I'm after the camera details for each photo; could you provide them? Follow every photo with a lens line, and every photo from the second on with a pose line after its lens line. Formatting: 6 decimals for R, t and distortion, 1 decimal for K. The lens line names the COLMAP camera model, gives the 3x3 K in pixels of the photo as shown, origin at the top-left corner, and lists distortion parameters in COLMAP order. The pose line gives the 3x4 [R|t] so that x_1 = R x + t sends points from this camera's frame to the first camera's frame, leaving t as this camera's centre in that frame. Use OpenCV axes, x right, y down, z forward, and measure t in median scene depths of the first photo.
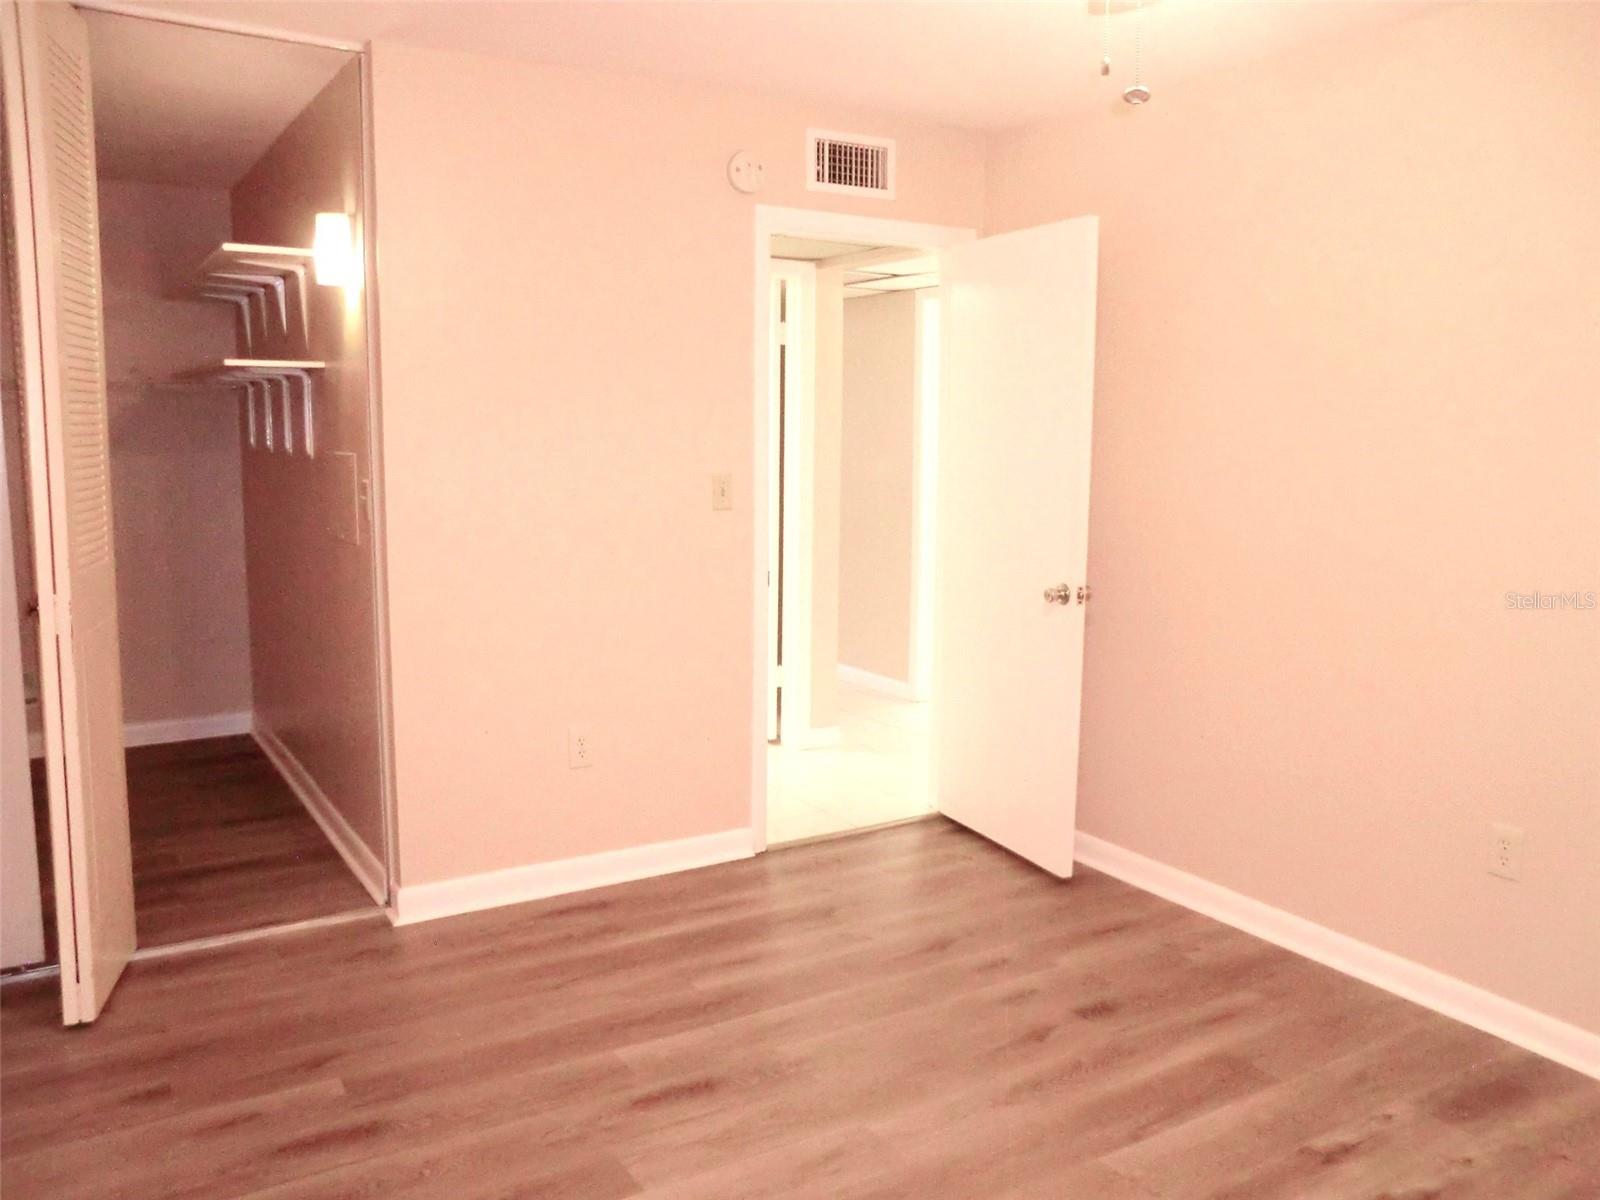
lens RADIAL K [[1273.6, 0, 800.0], [0, 1273.6, 600.0], [0, 0, 1]] dist [-0.031503, 0.003198]
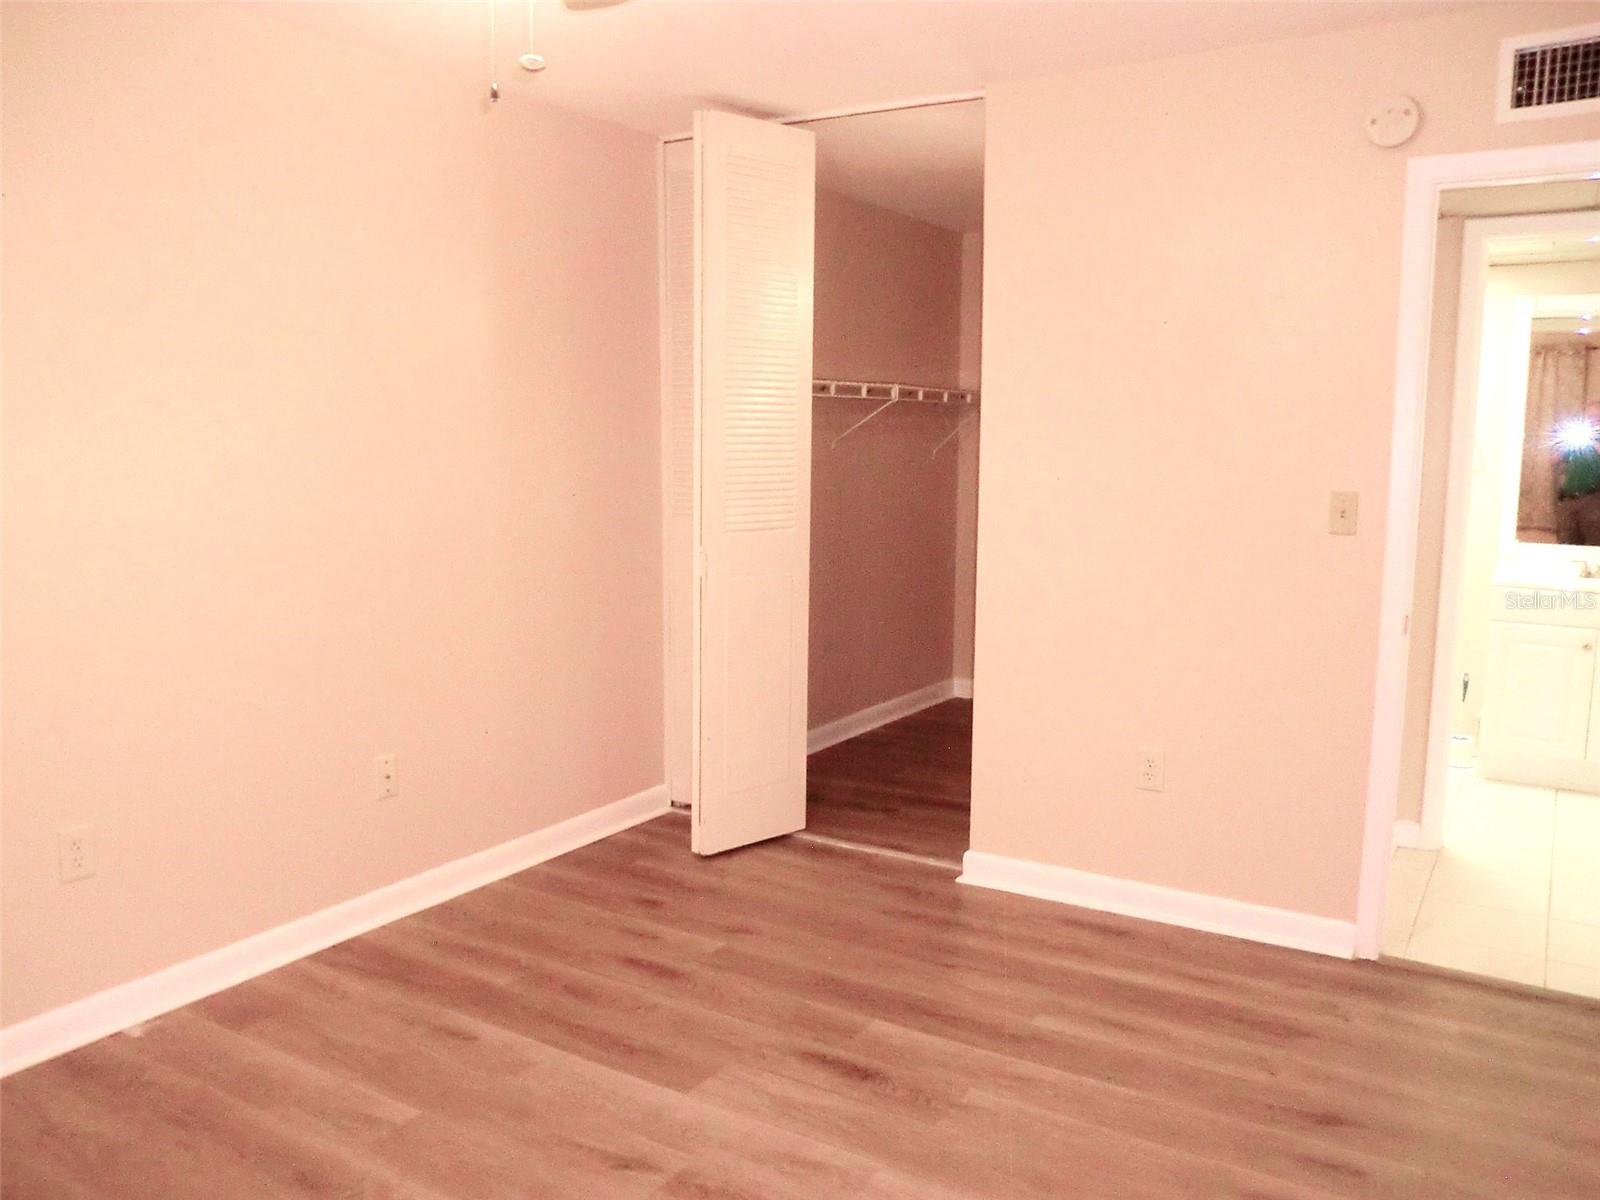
lens RADIAL K [[1273.6, 0, 800.0], [0, 1273.6, 600.0], [0, 0, 1]] dist [-0.031503, 0.003198]
pose [[0.428324, 0.105349, -0.897463, 0.657013], [-0.113894, 0.991554, 0.062037, -0.047838], [0.896419, 0.075644, 0.436705, 0.393844]]
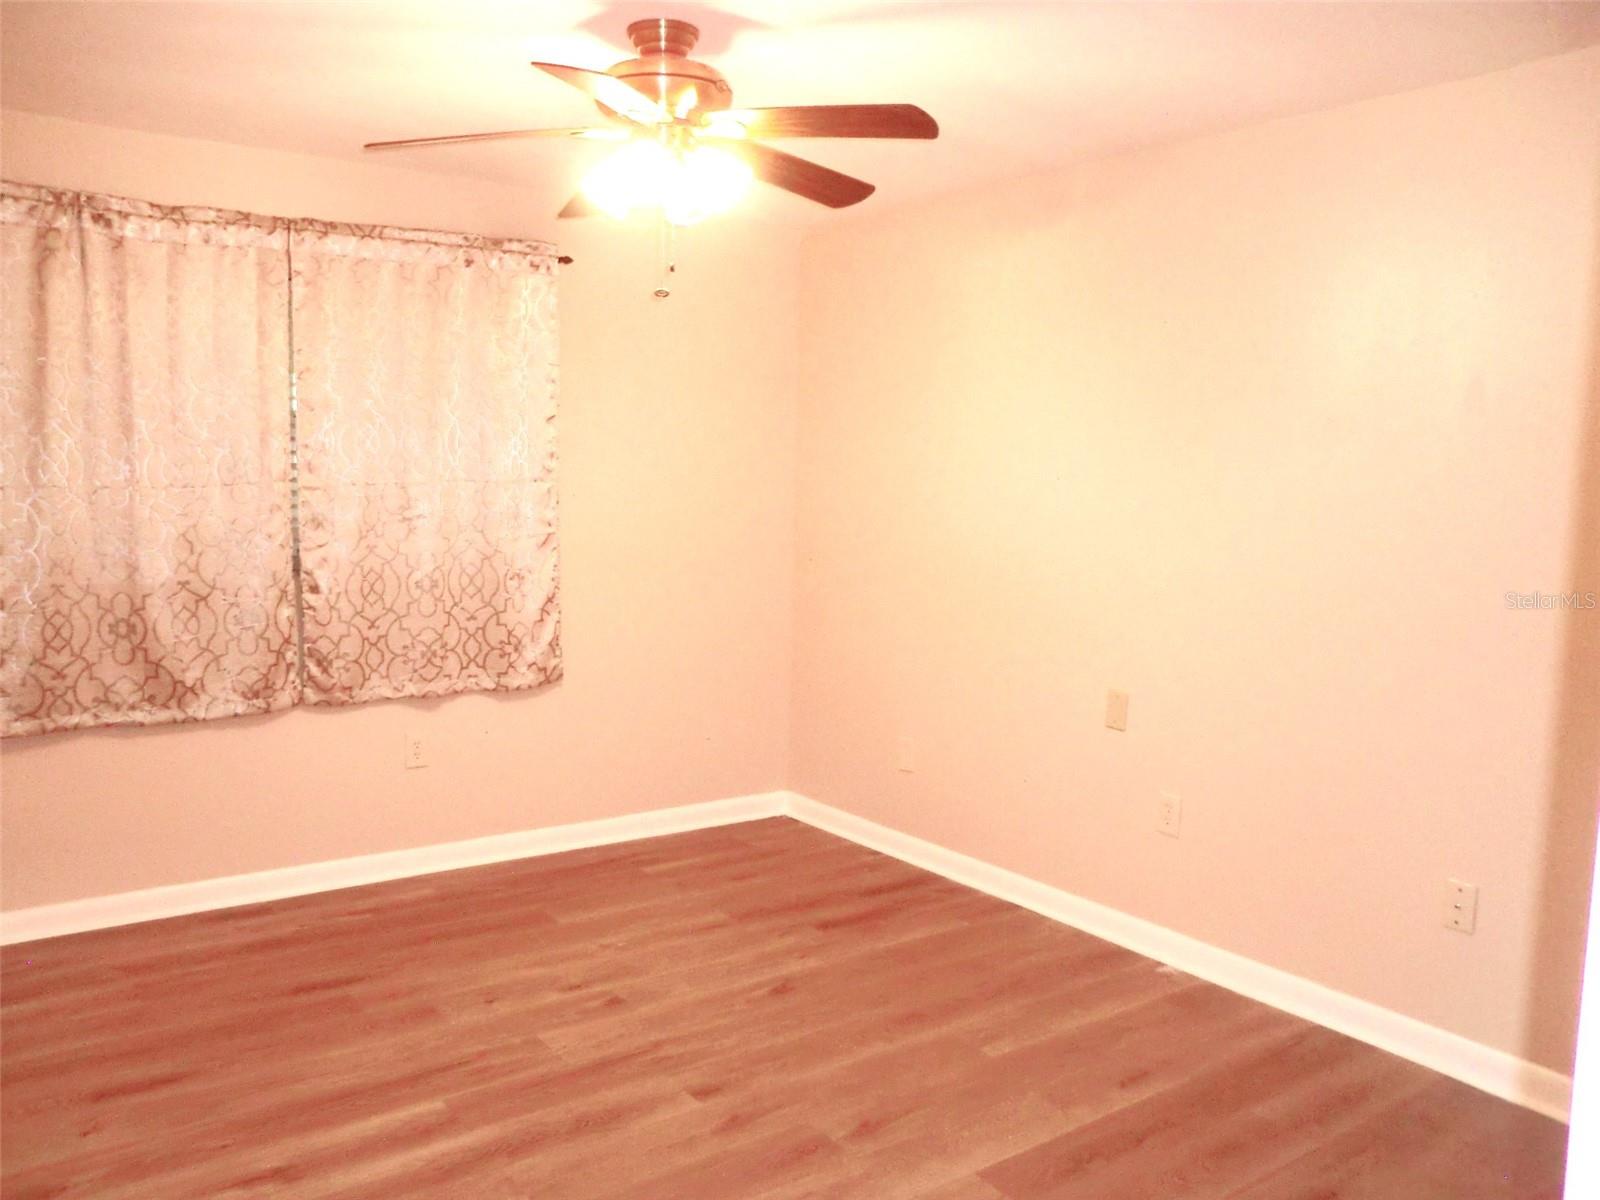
lens RADIAL K [[1273.6, 0, 800.0], [0, 1273.6, 600.0], [0, 0, 1]] dist [-0.031503, 0.003198]
pose [[-0.993249, -0.053894, -0.102722, 0.105778], [-0.076869, 0.968978, 0.234887, -0.198198], [0.086876, 0.241198, -0.966580, 1.418731]]
